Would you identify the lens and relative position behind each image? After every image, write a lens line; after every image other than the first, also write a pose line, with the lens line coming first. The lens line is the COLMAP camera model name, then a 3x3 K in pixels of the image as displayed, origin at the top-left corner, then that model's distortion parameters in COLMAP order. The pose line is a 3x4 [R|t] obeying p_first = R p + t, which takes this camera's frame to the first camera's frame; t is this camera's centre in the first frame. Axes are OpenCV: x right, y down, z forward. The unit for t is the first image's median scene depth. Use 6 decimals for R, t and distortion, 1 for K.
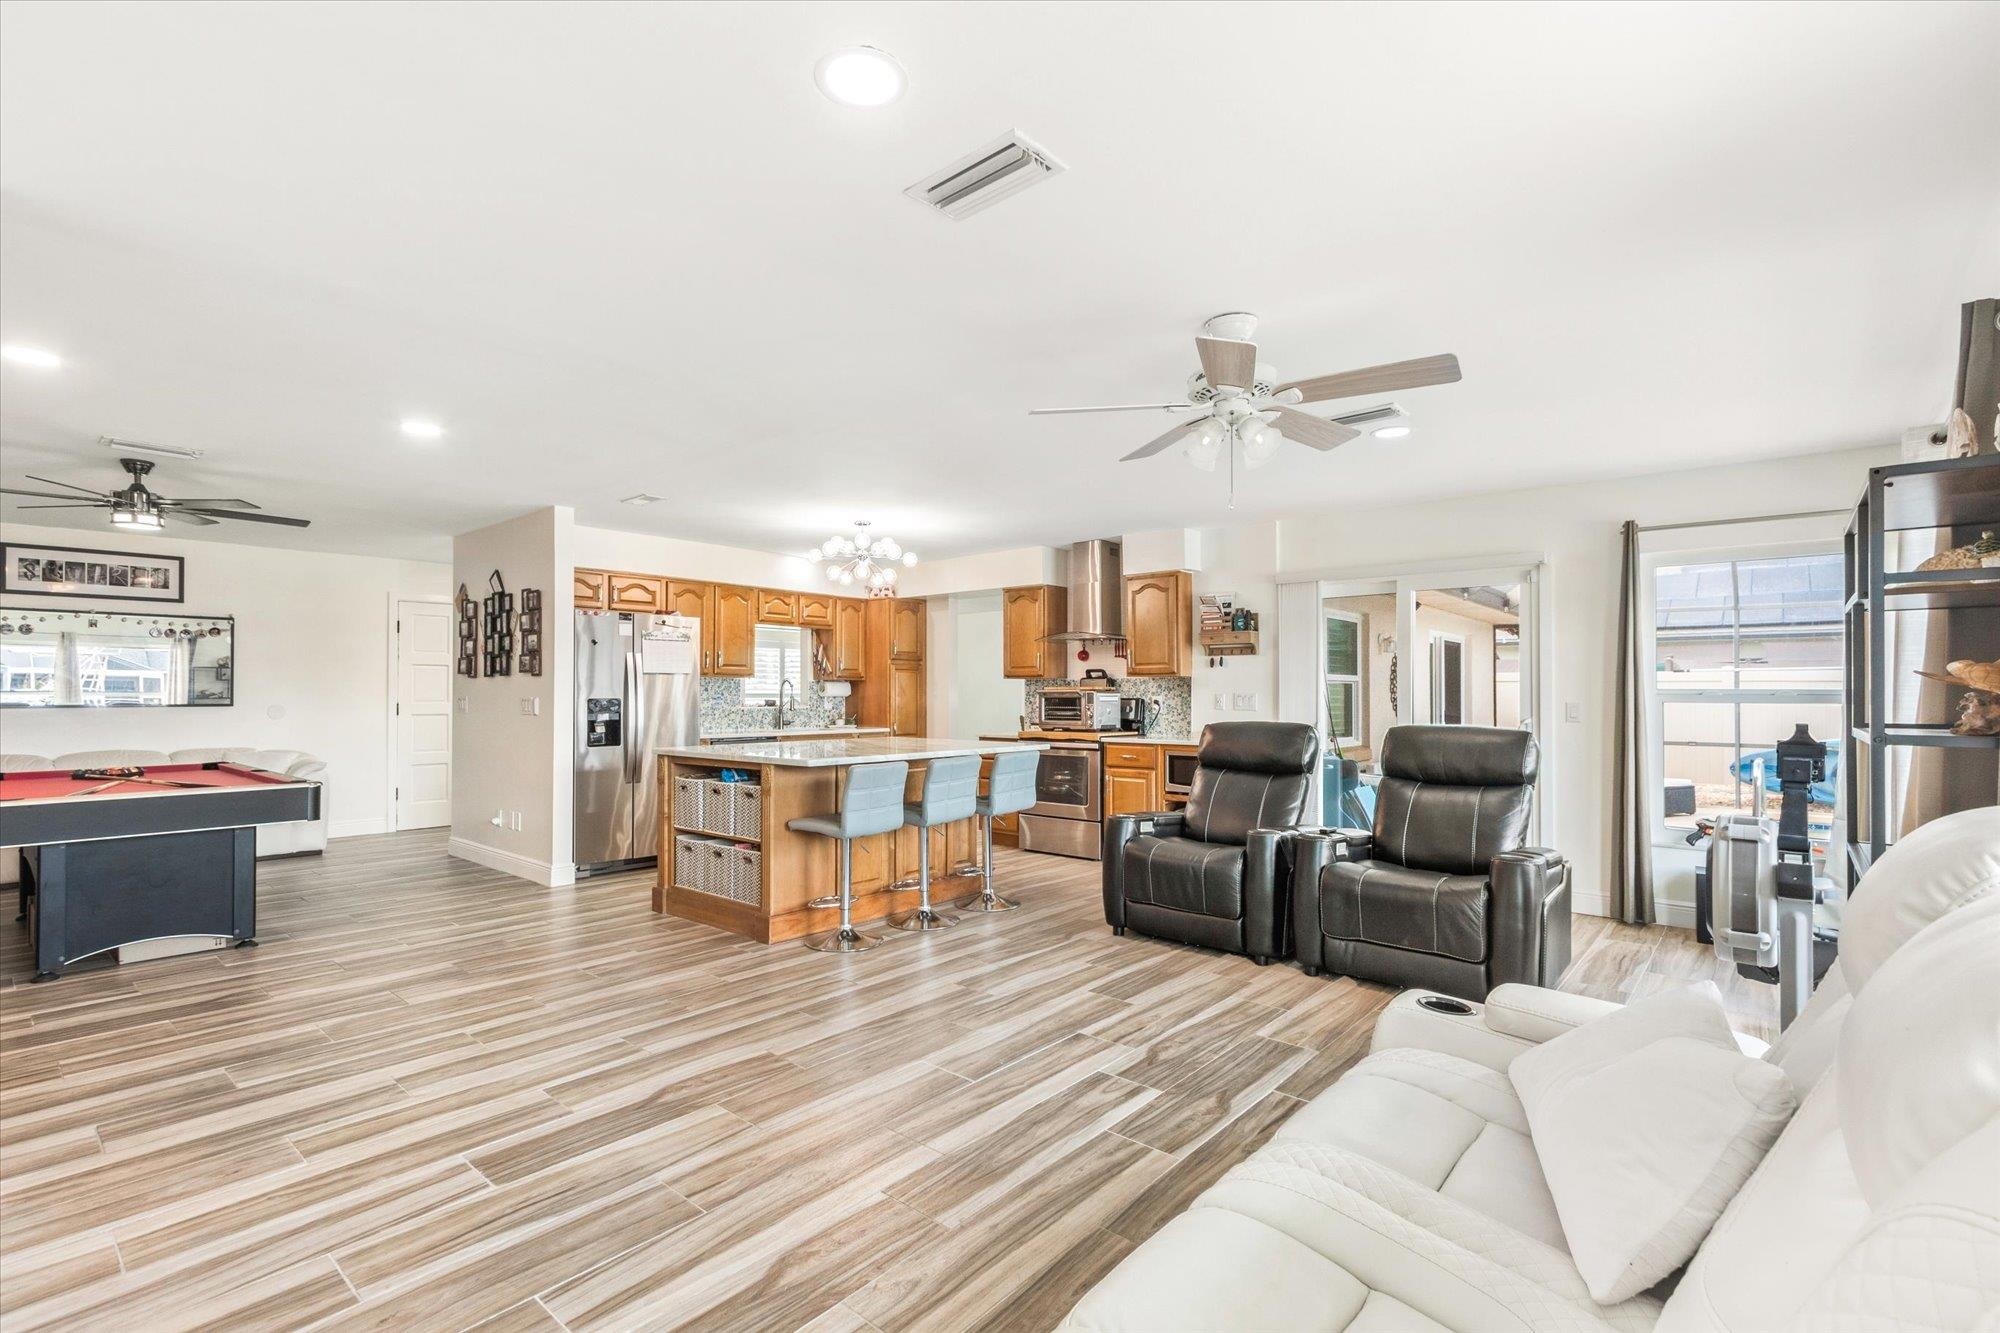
lens RADIAL K [[910.9, 0, 981.1], [0, 910.9, 688.8], [0, 0, 1]] dist [0.004486, -0.000488]
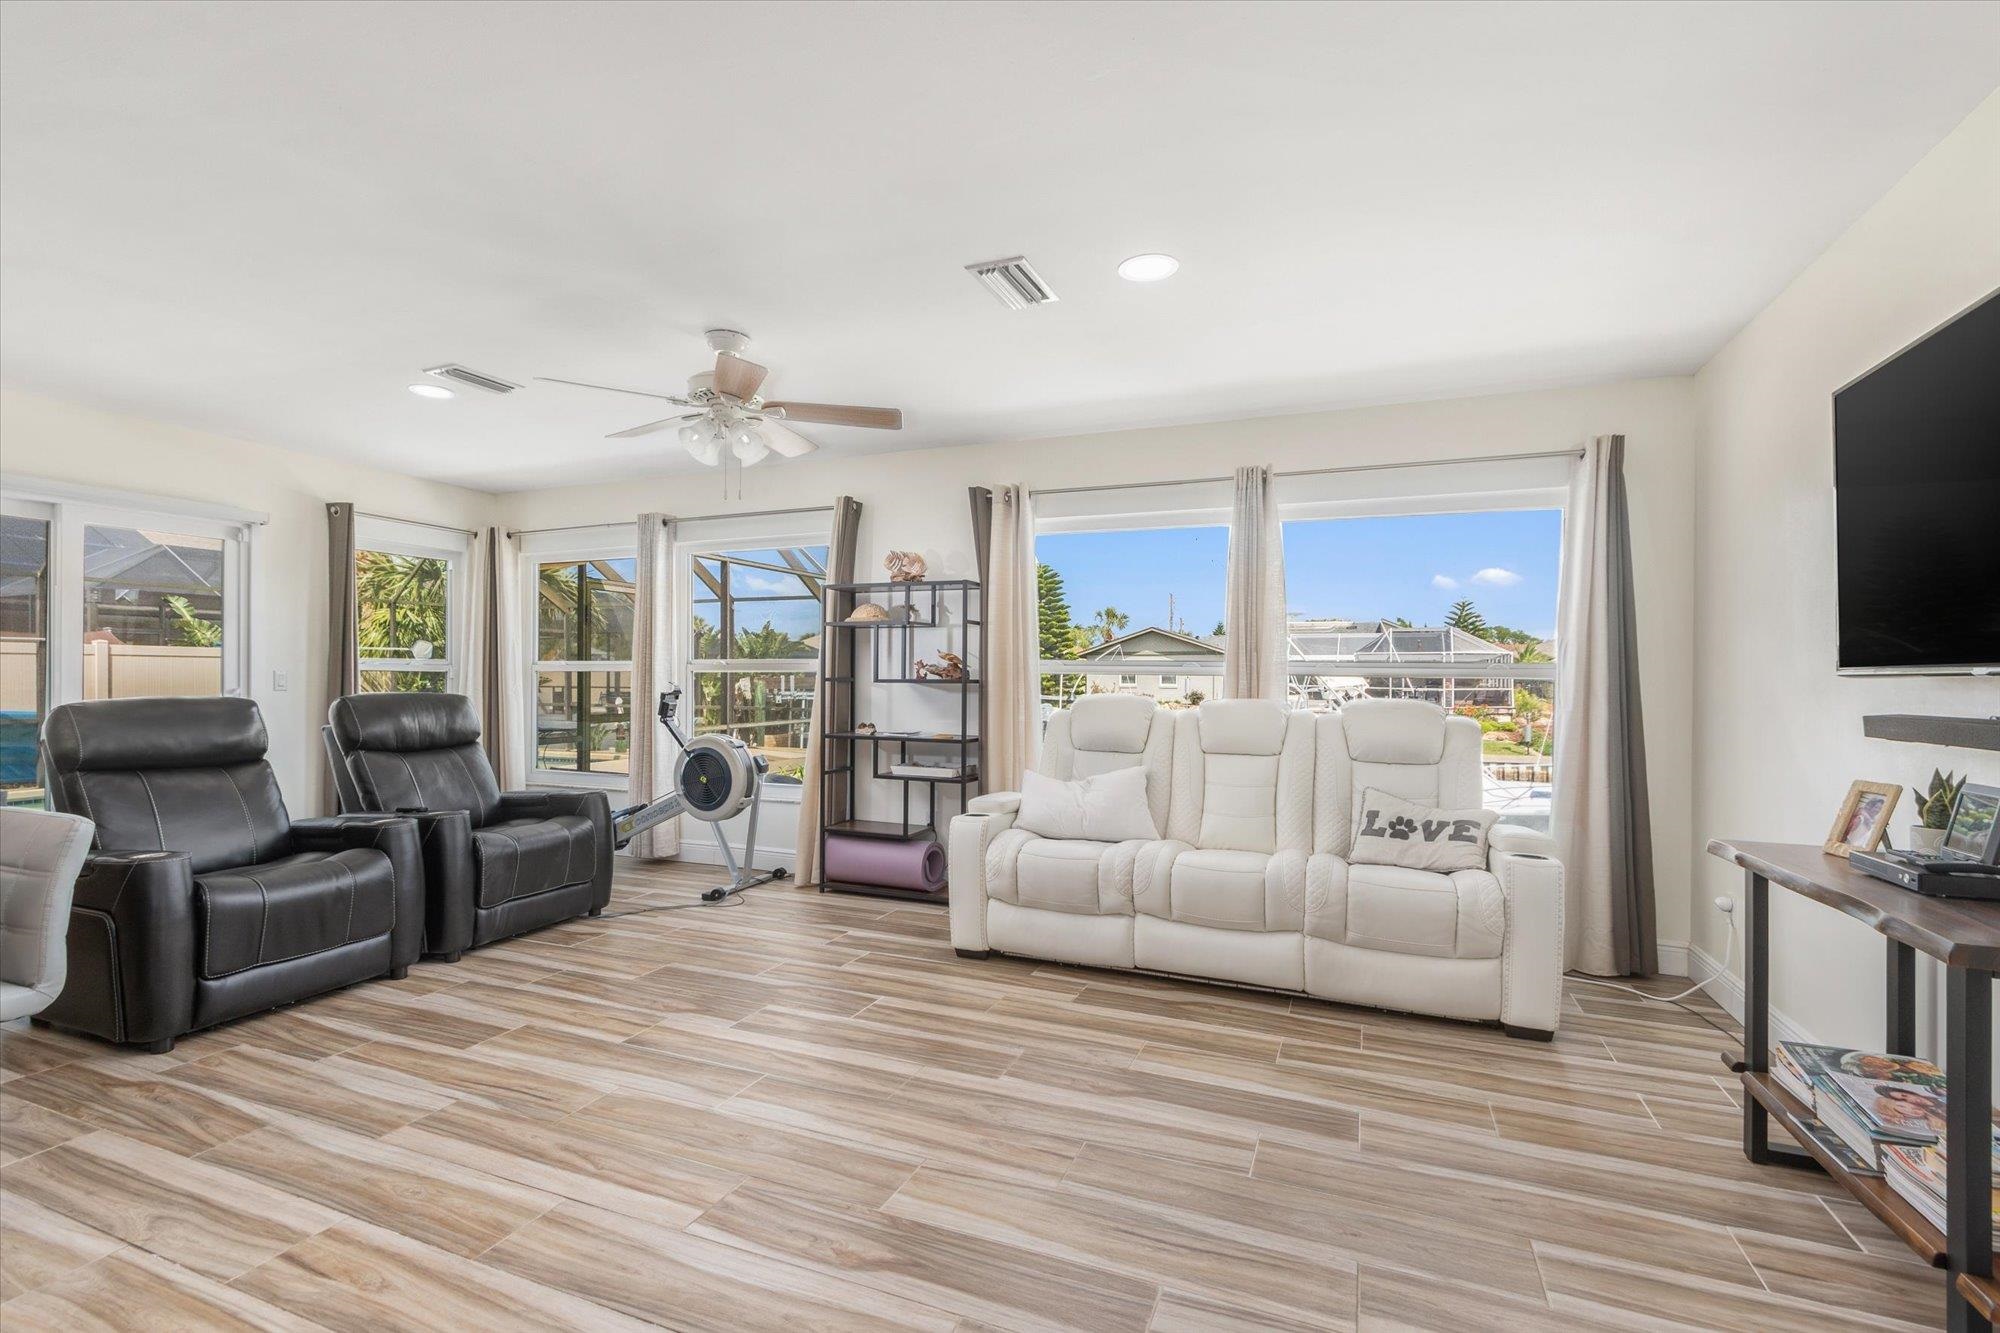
lens RADIAL K [[938.1, 0, 960.5], [0, 938.1, 671.1], [0, 0, 1]] dist [-0.002942, -0.000723]
pose [[-0.306829, 0.002338, 0.951762, -0.427436], [-0.008357, 0.999952, -0.005151, 0.011886], [-0.951728, -0.009534, -0.306795, 0.488856]]
